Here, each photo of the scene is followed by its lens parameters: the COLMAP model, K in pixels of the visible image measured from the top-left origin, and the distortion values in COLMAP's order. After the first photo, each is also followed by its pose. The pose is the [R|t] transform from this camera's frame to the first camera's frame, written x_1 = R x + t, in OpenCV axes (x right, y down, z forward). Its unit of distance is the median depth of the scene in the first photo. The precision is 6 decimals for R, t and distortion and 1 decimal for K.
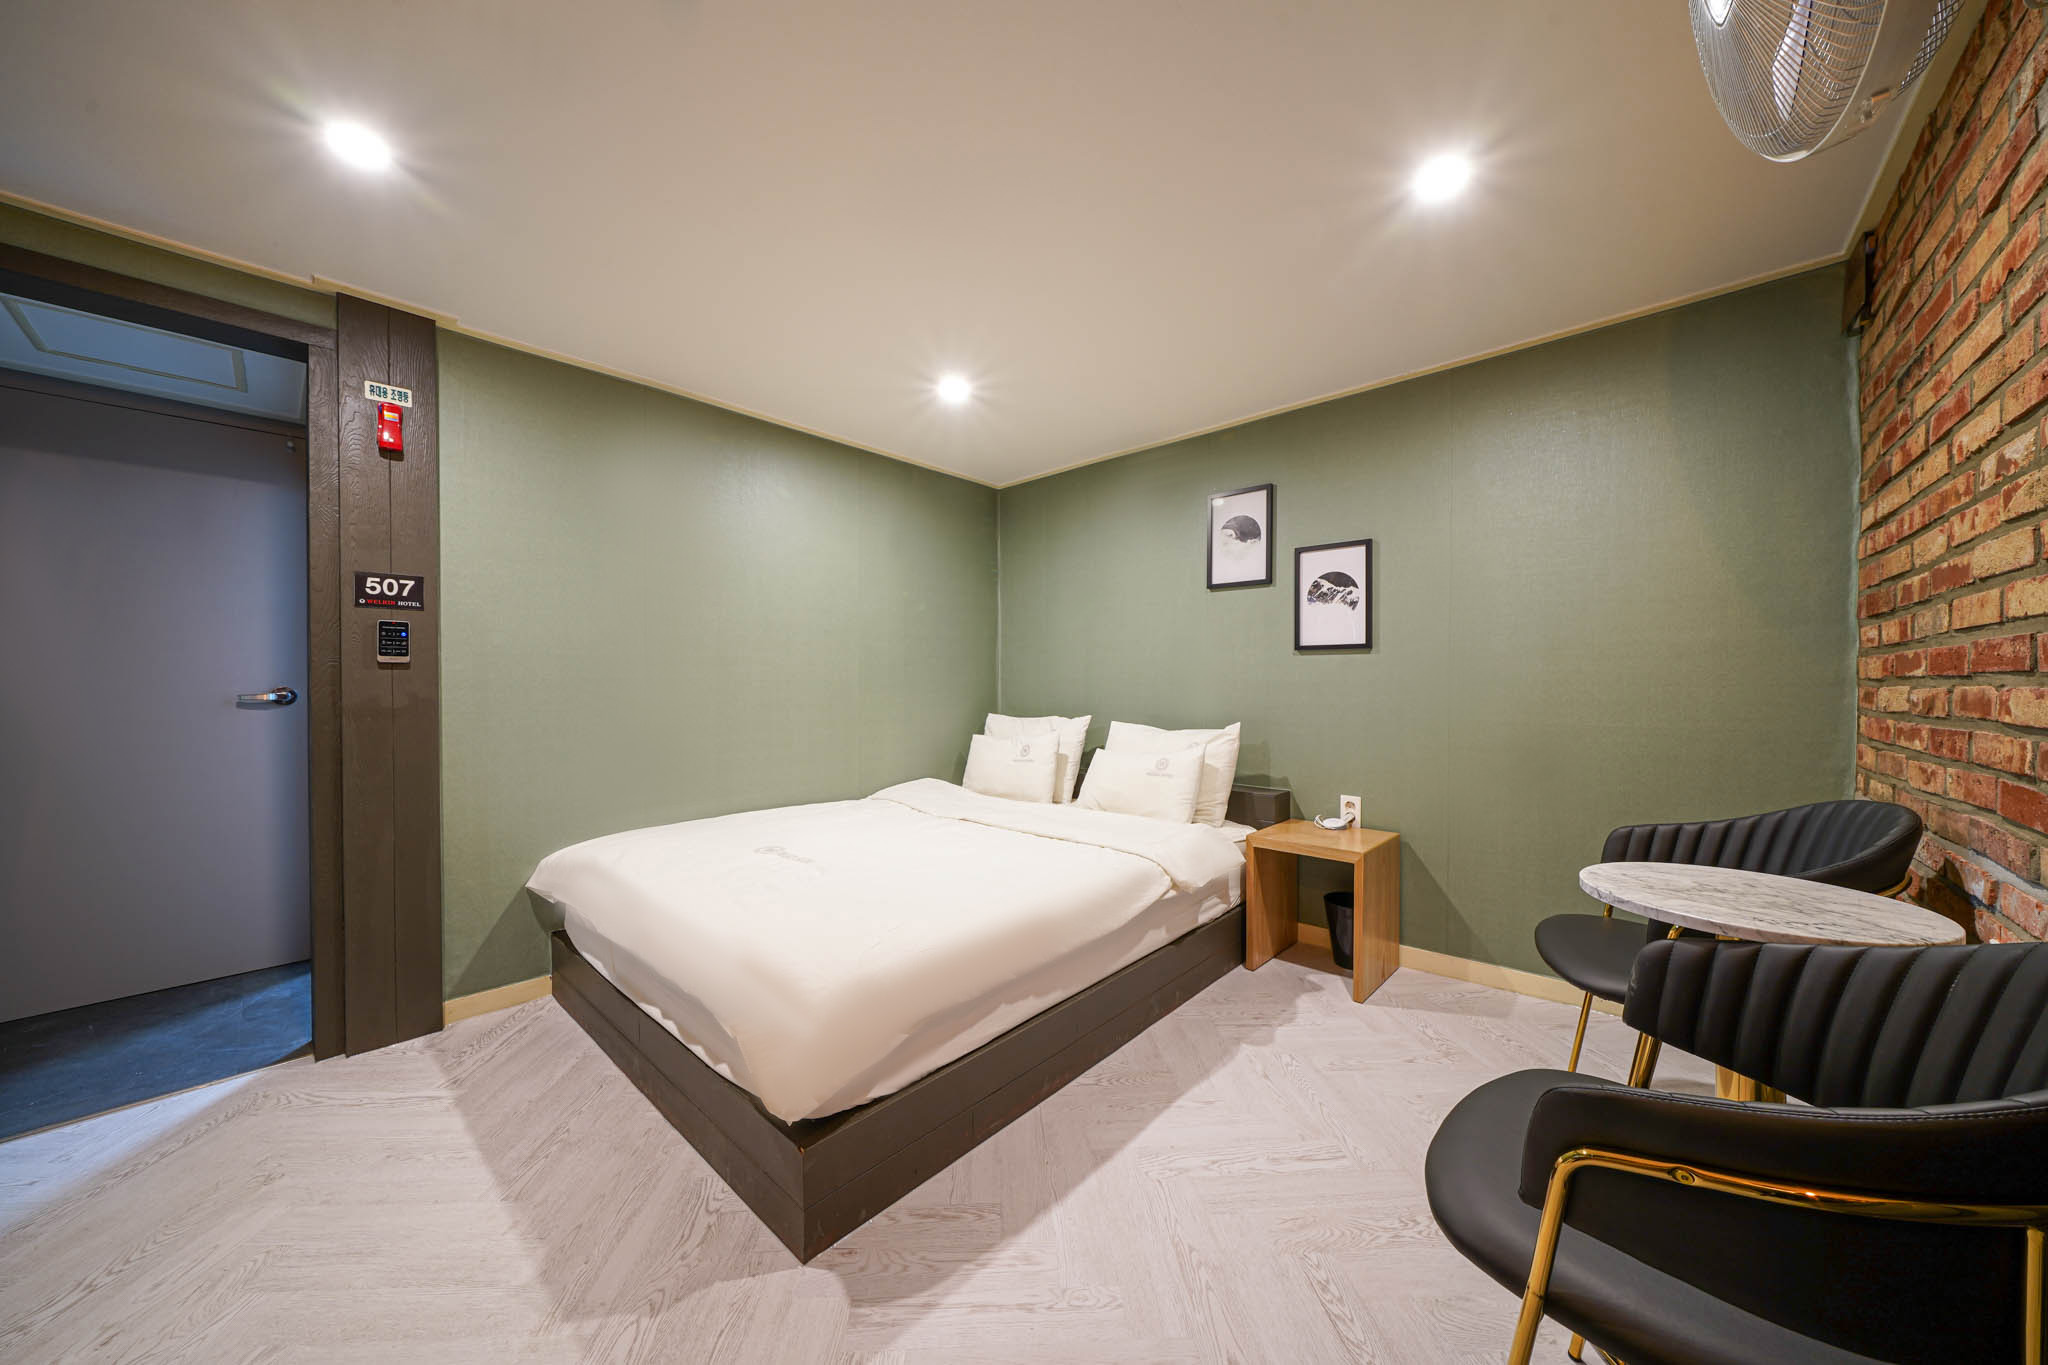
lens RADIAL K [[698.5, 0, 1021.2], [0, 698.5, 682.1], [0, 0, 1]] dist [-0.002990, -0.000030]
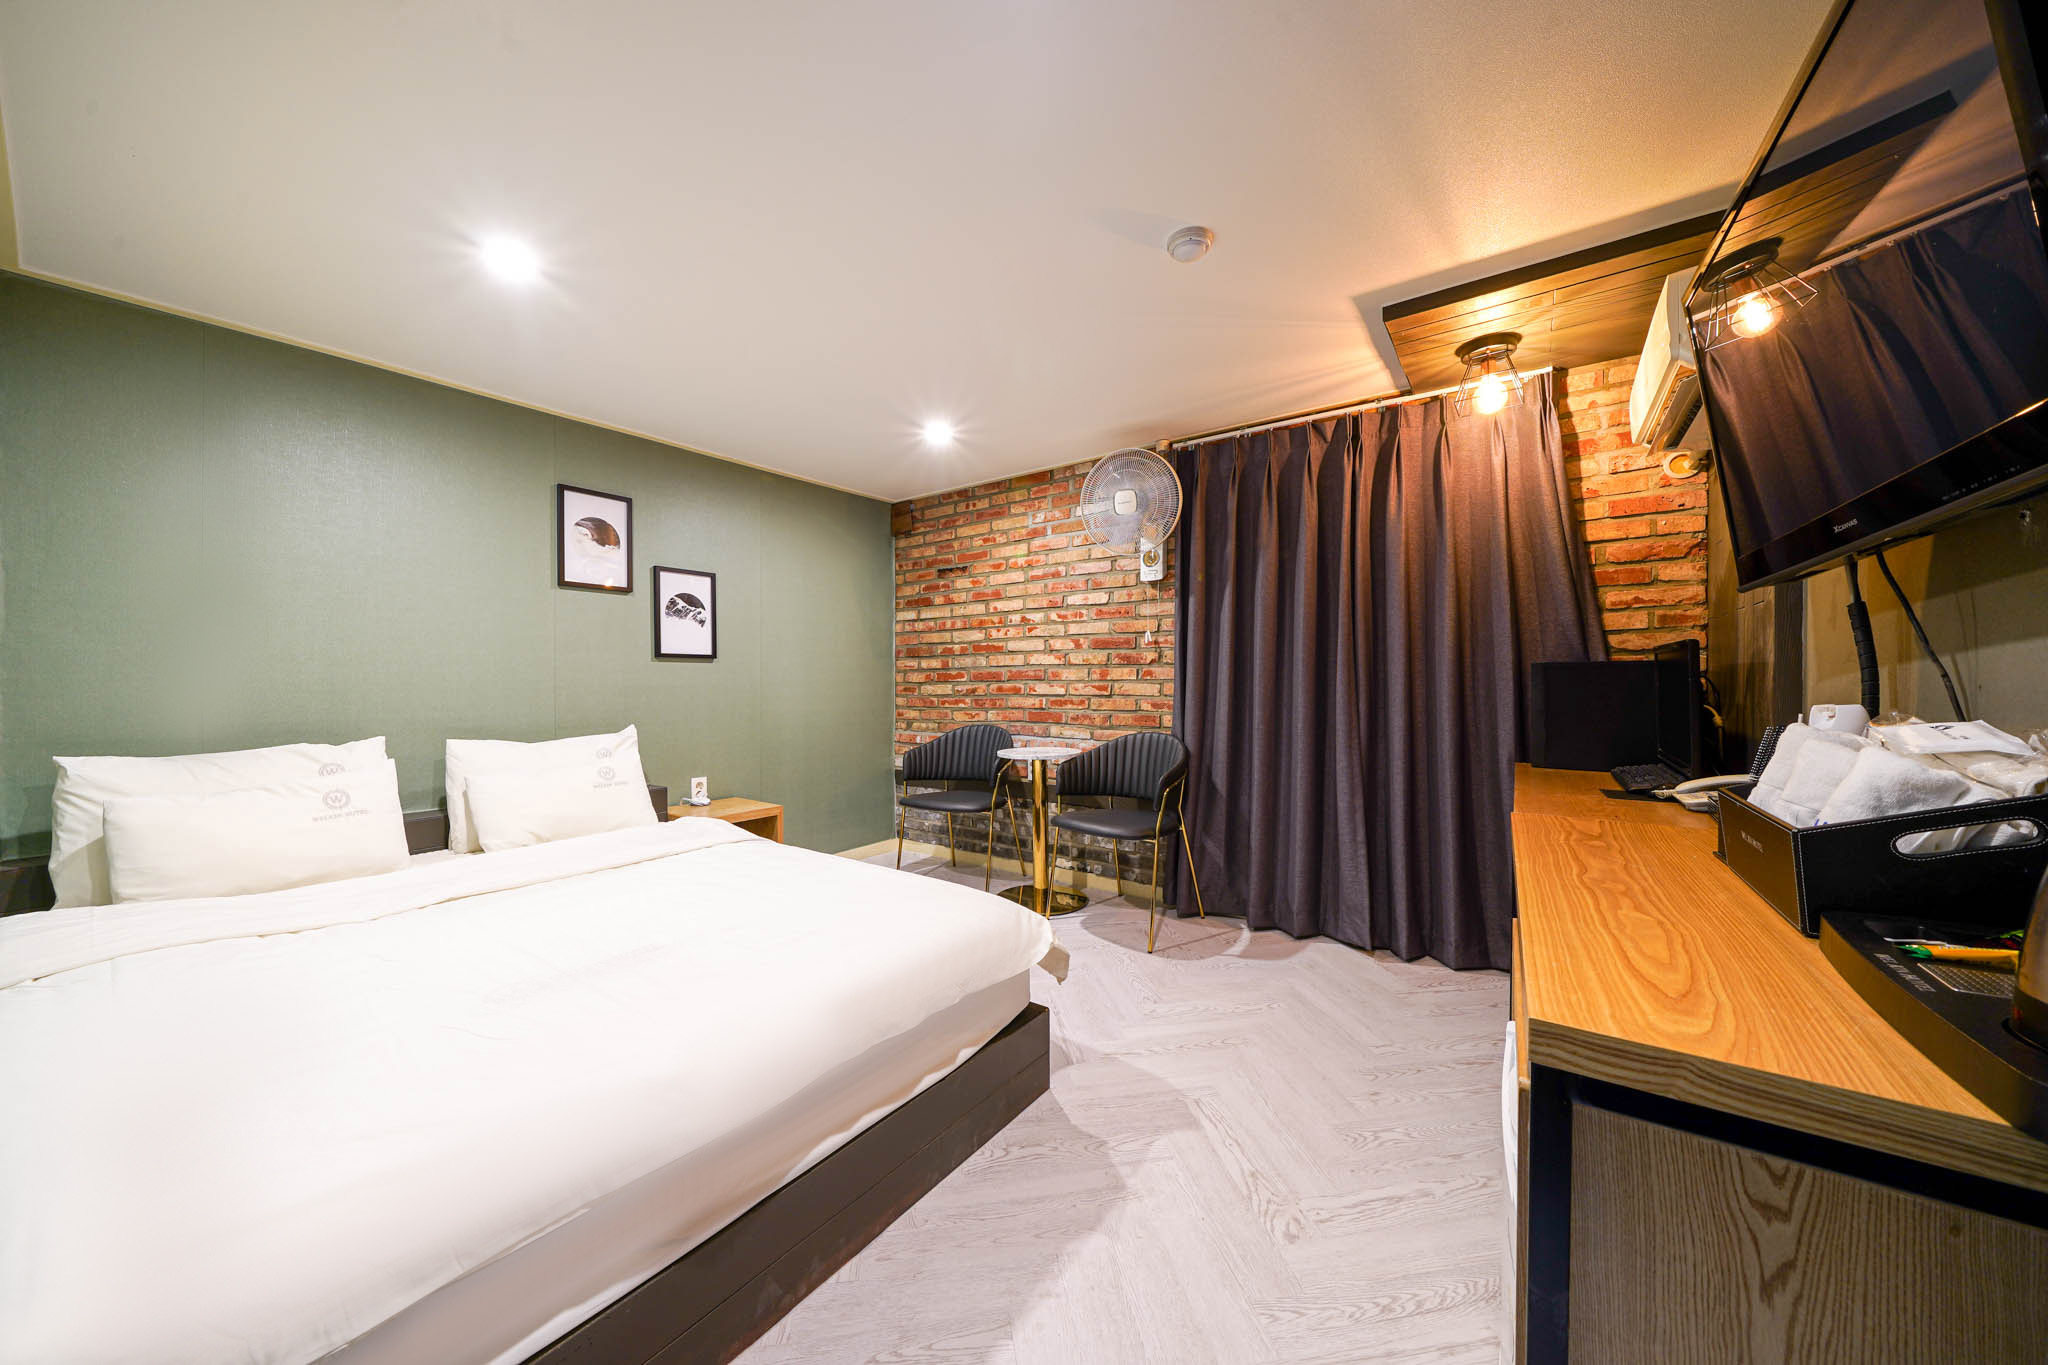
lens RADIAL K [[698.5, 0, 1022.6], [0, 698.5, 682.1], [0, 0, 1]] dist [-0.002990, -0.000030]
pose [[-0.110044, 0.003437, 0.993921, -0.810235], [0.007877, 0.999966, -0.002586, 0.002186], [-0.993896, 0.007544, -0.110067, 0.563697]]
